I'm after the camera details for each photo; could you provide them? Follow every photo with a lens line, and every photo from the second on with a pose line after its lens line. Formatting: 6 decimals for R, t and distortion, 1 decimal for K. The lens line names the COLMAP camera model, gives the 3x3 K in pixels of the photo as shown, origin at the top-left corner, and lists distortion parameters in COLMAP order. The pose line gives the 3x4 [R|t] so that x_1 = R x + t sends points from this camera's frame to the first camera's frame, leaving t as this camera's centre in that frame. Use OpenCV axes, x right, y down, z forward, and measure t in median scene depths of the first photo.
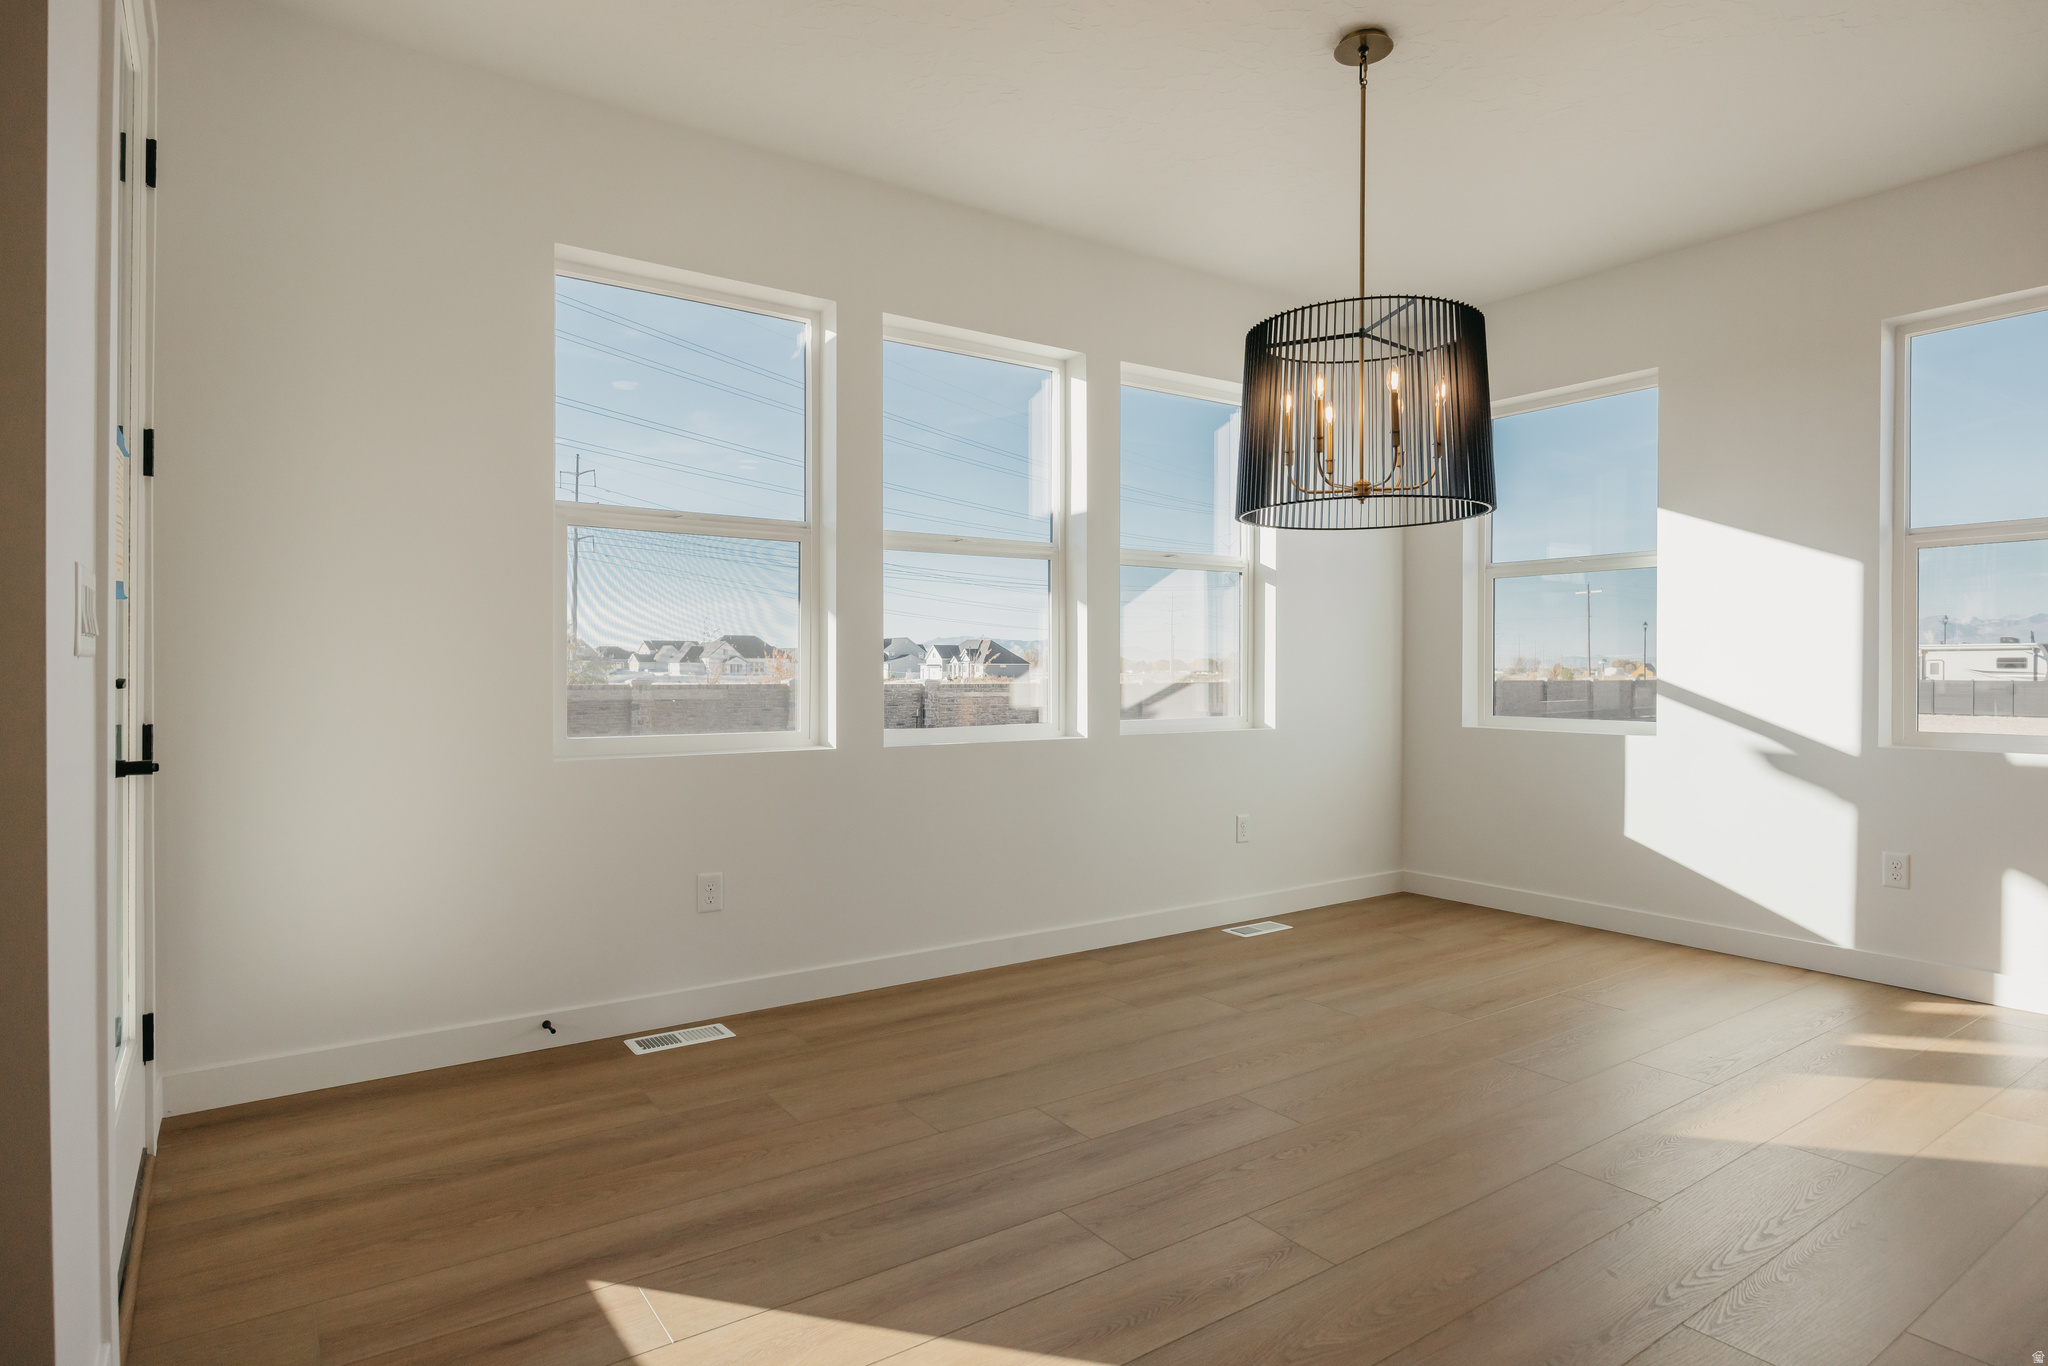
lens RADIAL K [[1124.1, 0, 1028.6], [0, 1124.1, 686.4], [0, 0, 1]] dist [-0.005121, -0.001151]
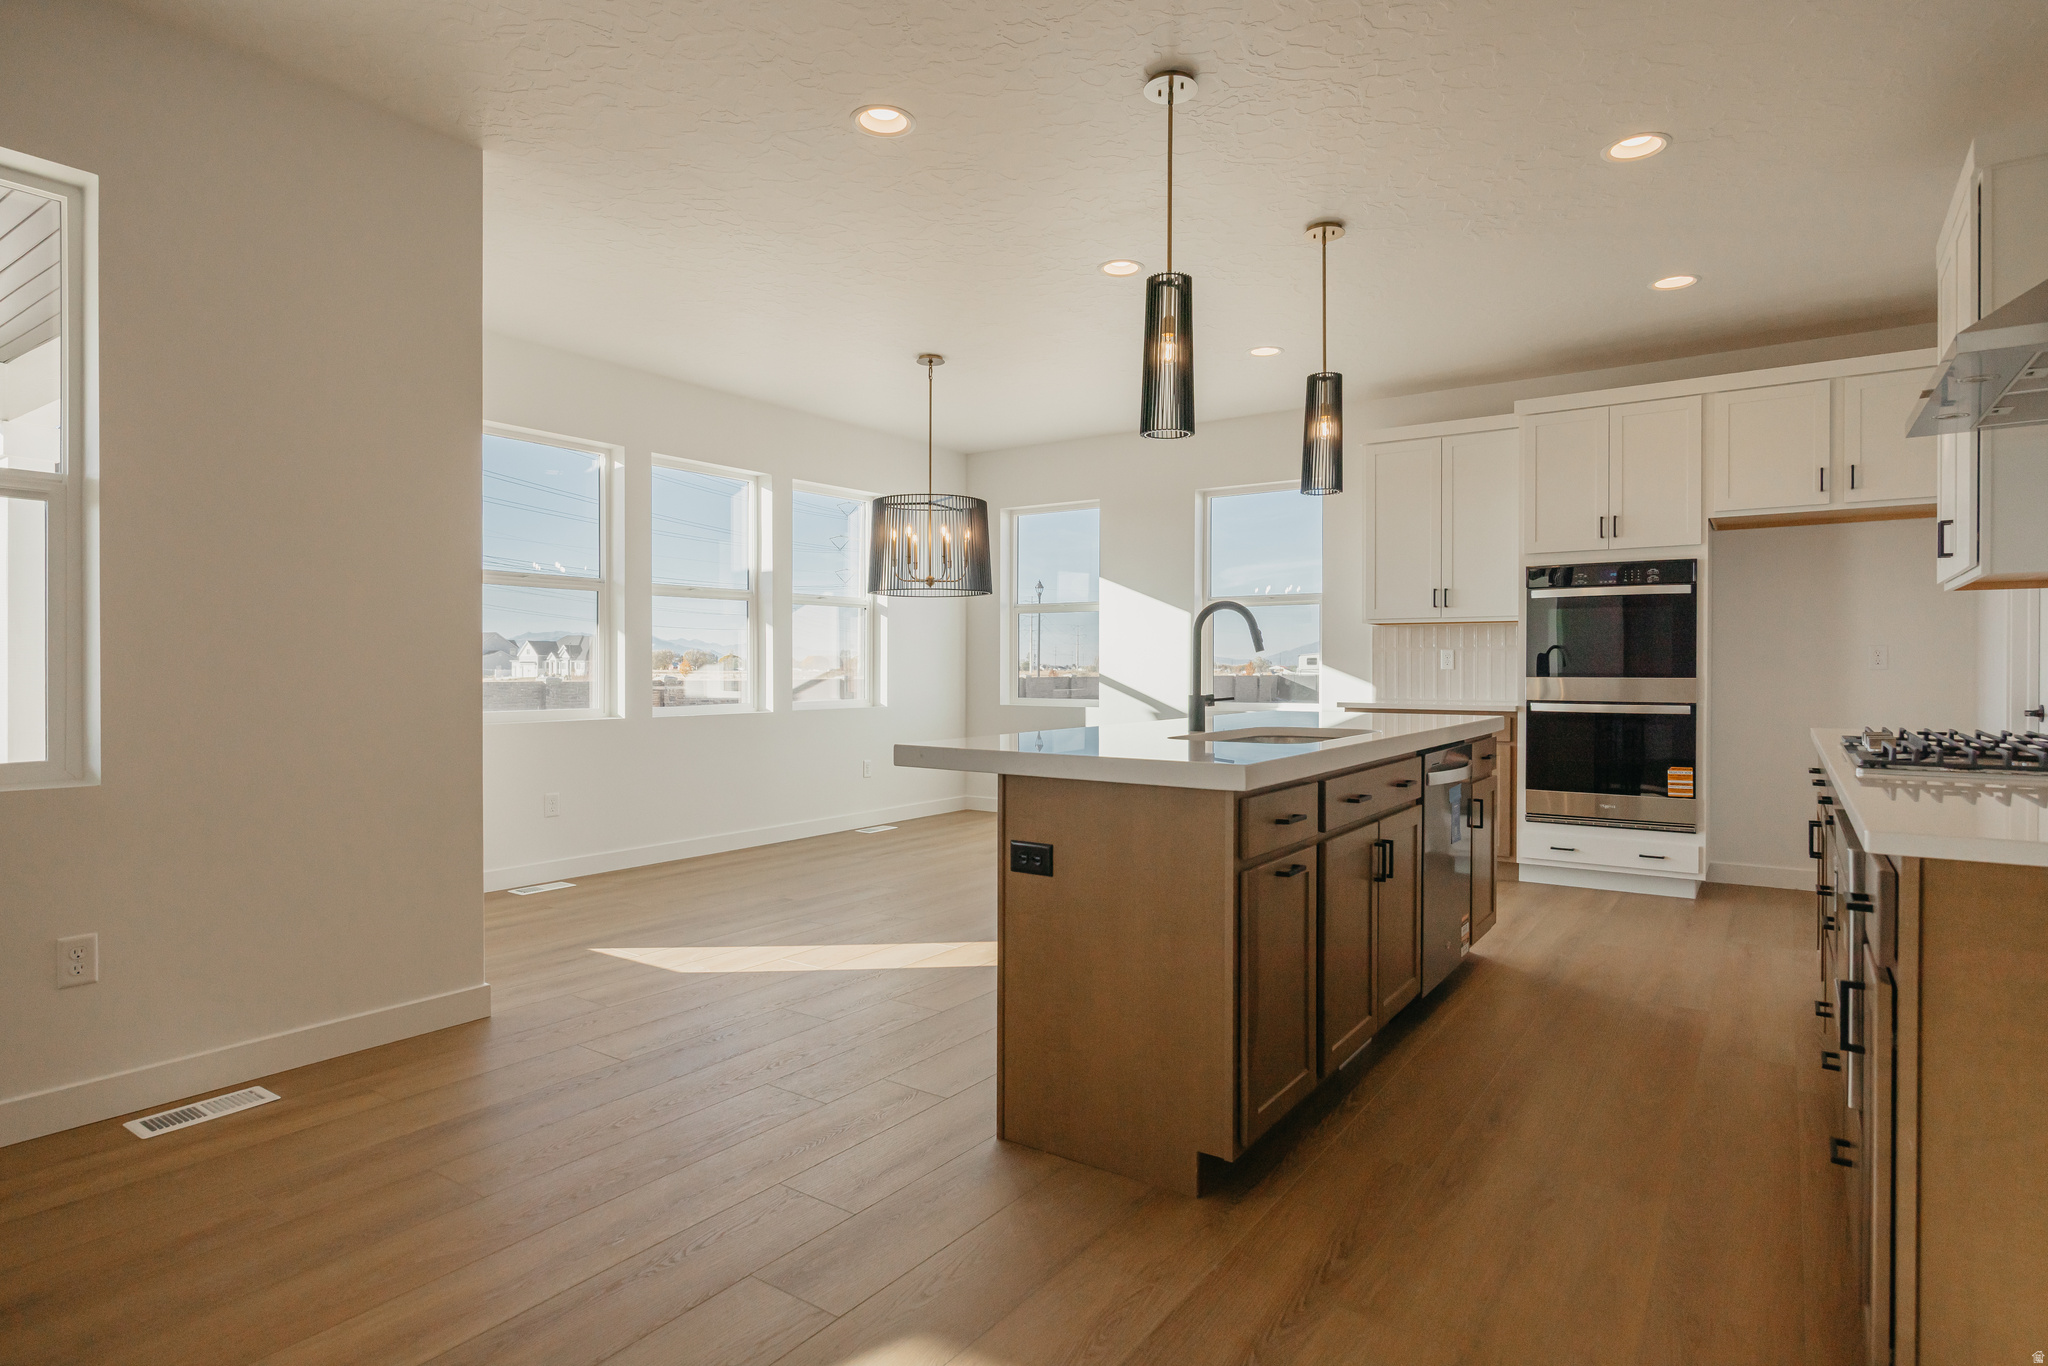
lens RADIAL K [[1113.0, 0, 1022.6], [0, 1113.0, 674.7], [0, 0, 1]] dist [-0.001726, -0.002602]
pose [[0.942601, -0.000901, 0.333920, -0.143458], [0.003547, 0.999967, -0.007314, 0.005563], [-0.333902, 0.008079, 0.942573, -0.628241]]
